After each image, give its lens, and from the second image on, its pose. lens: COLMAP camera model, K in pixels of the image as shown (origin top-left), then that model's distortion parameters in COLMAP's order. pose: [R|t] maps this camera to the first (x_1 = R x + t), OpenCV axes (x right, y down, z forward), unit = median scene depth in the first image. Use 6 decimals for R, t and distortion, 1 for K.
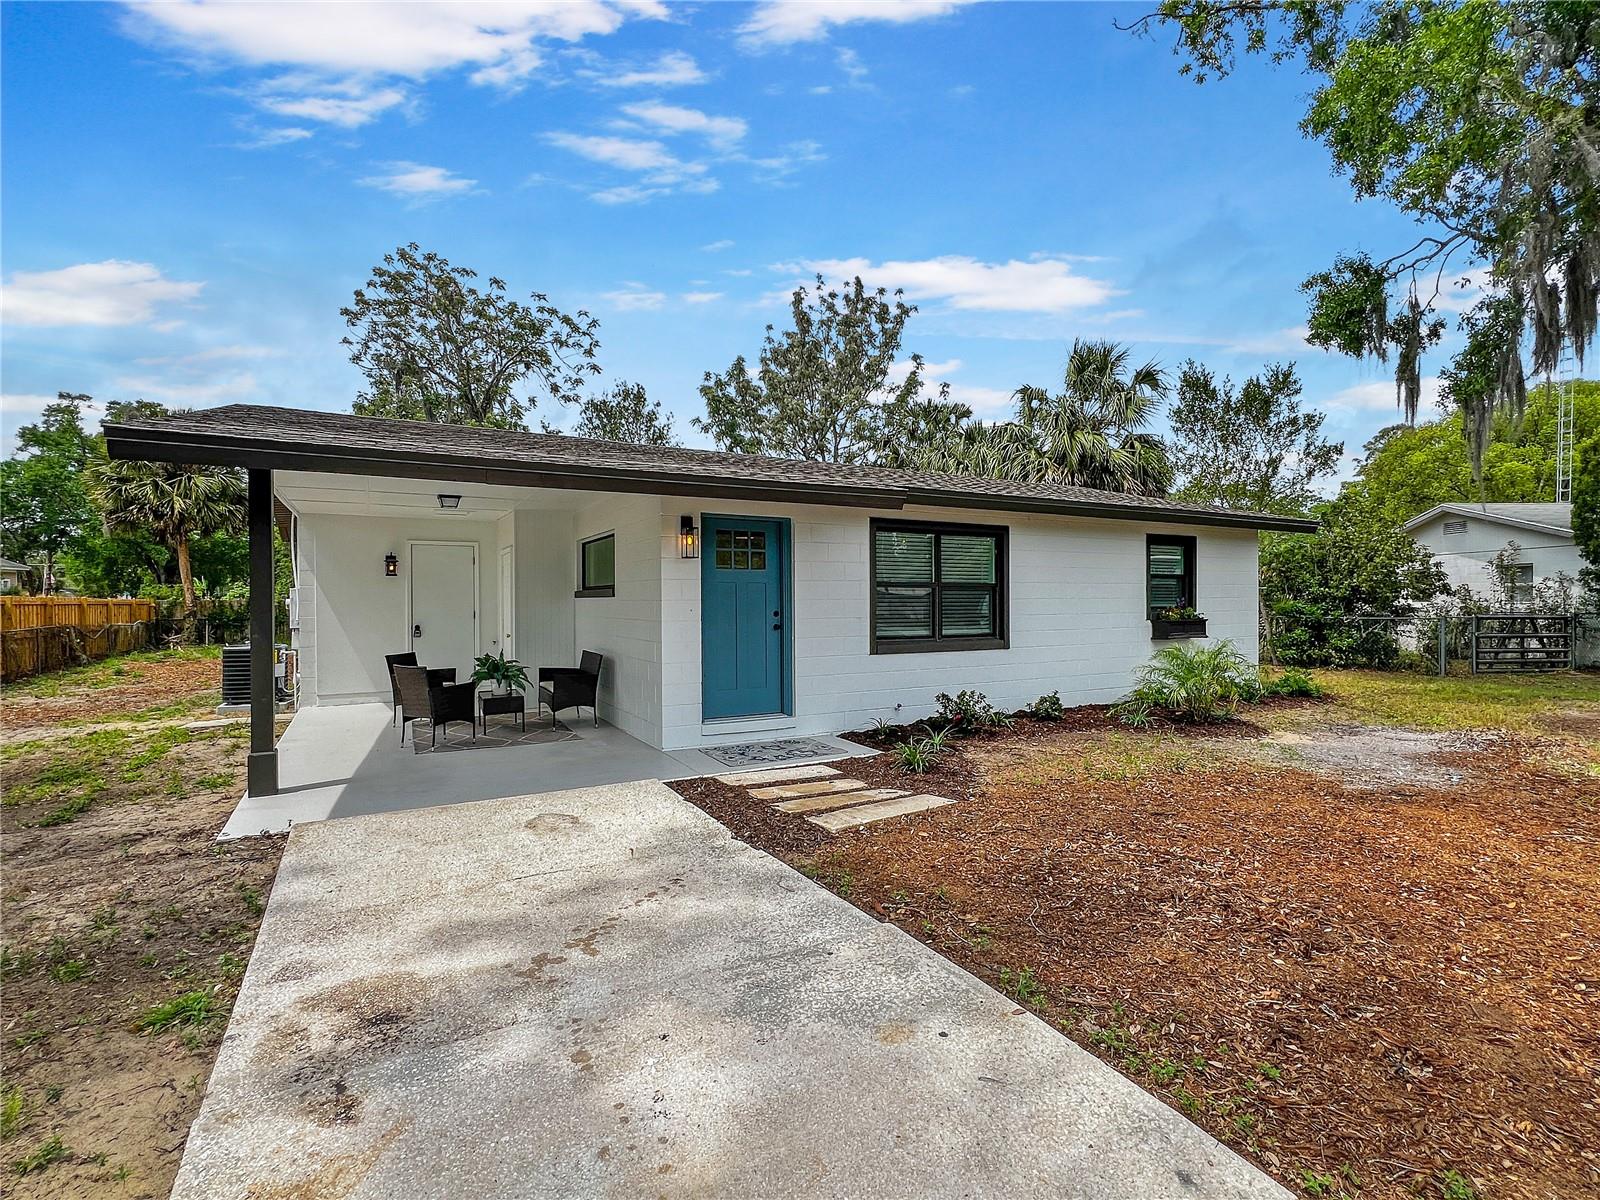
lens RADIAL K [[758.0, 0, 786.2], [0, 758.0, 598.8], [0, 0, 1]] dist [-0.004917, 0.002243]
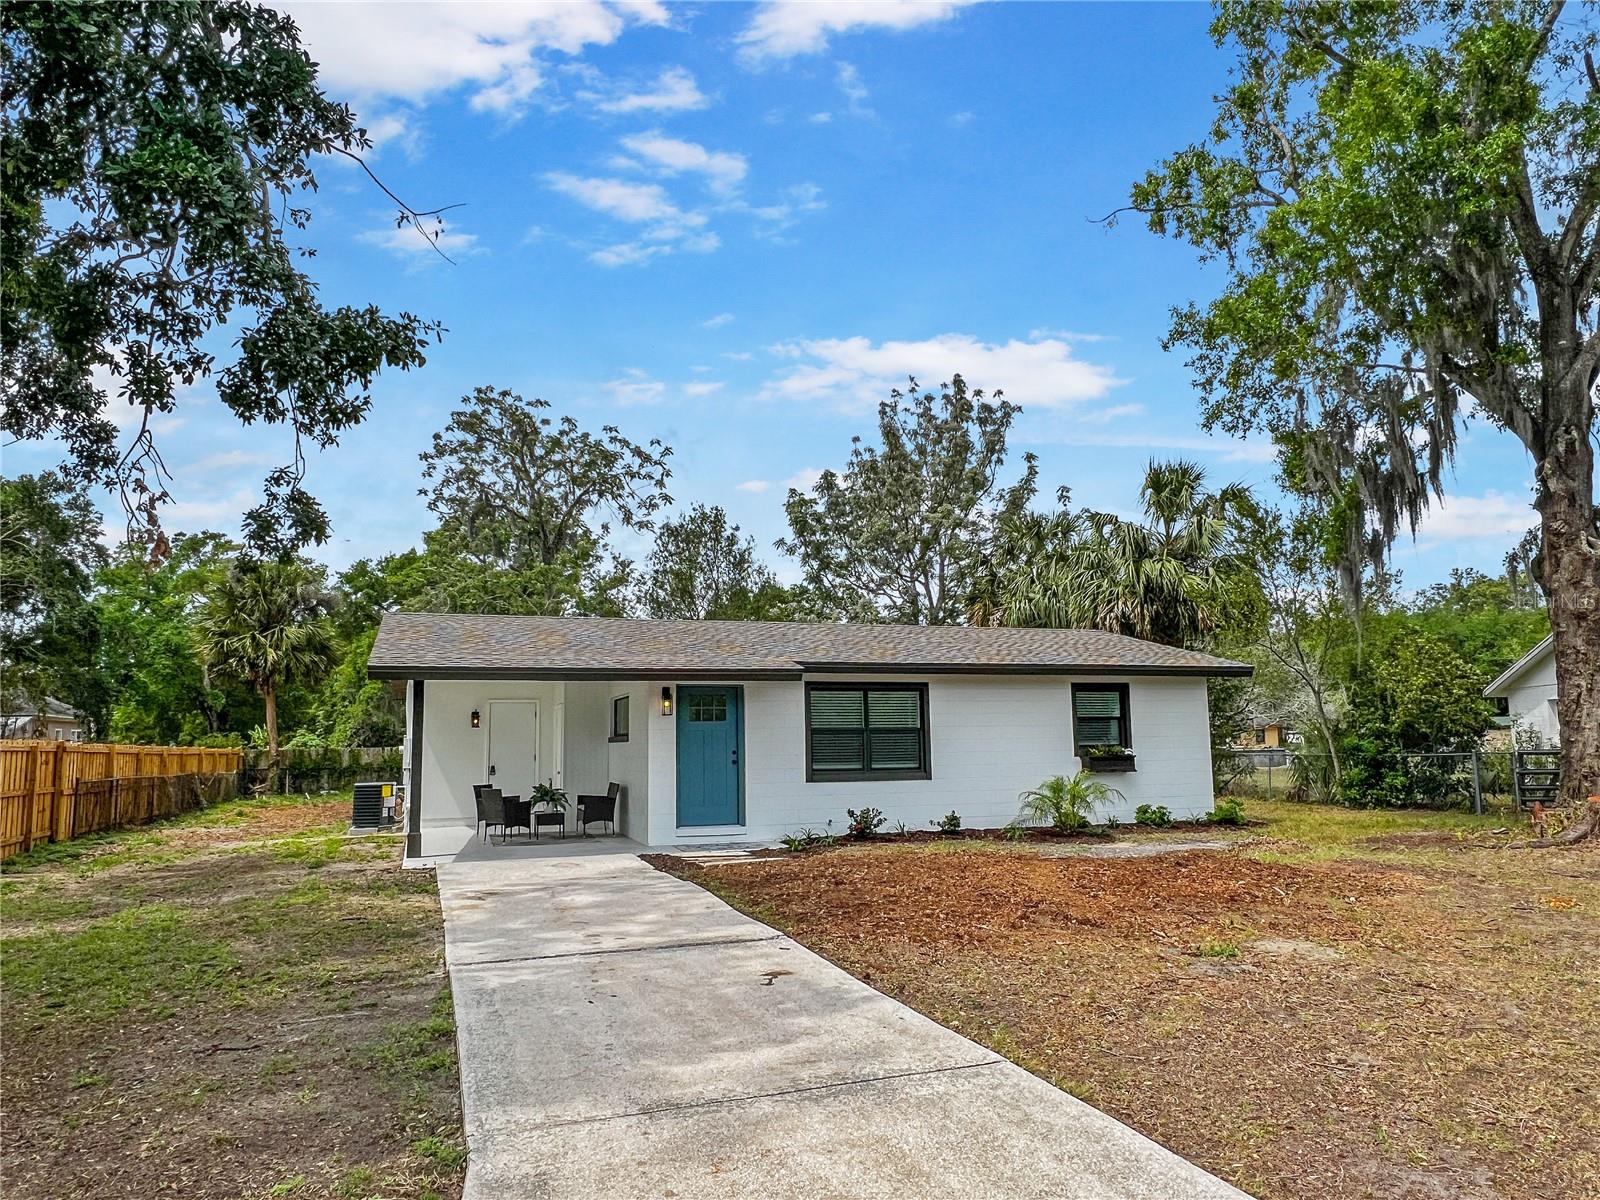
lens RADIAL K [[1087.6, 0, 788.7], [0, 1087.6, 597.7], [0, 0, 1]] dist [-0.008465, -0.004184]
pose [[0.984681, -0.034052, -0.171008, 0.125202], [0.011163, 0.991044, -0.133068, 0.001096], [0.174008, 0.129120, 0.976242, -0.282129]]
